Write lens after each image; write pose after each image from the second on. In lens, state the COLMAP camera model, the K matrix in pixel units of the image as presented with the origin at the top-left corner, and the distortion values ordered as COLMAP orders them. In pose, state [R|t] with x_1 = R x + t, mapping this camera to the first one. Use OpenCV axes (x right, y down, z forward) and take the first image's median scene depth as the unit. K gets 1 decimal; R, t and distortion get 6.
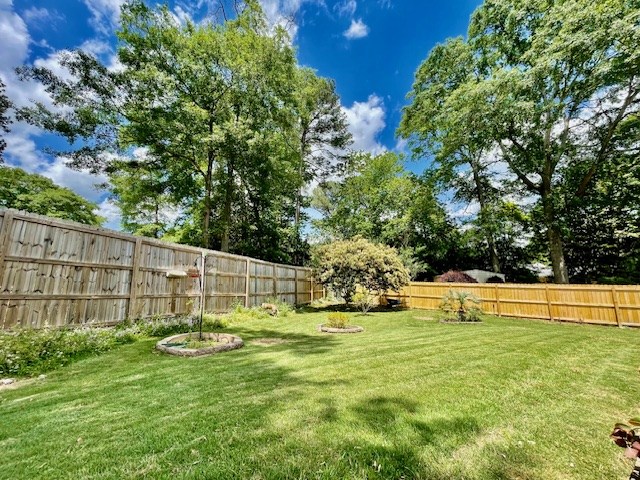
lens RADIAL K [[259.1, 0, 319.2], [0, 259.1, 240.0], [0, 0, 1]] dist [0.001035, -0.000210]
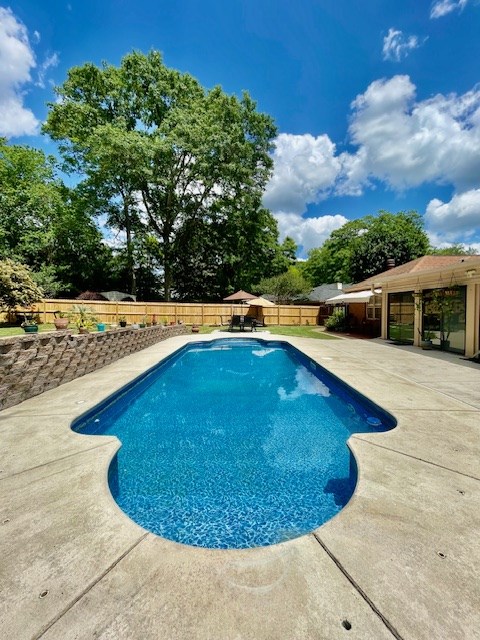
lens RADIAL K [[259.1, 0, 238.7], [0, 259.1, 316.6], [0, 0, 1]] dist [0.001035, -0.000210]
pose [[0.610592, -0.029751, 0.791387, -0.011217], [-0.147032, 0.977662, 0.150196, -0.037003], [-0.778177, -0.208067, 0.592578, -0.218048]]
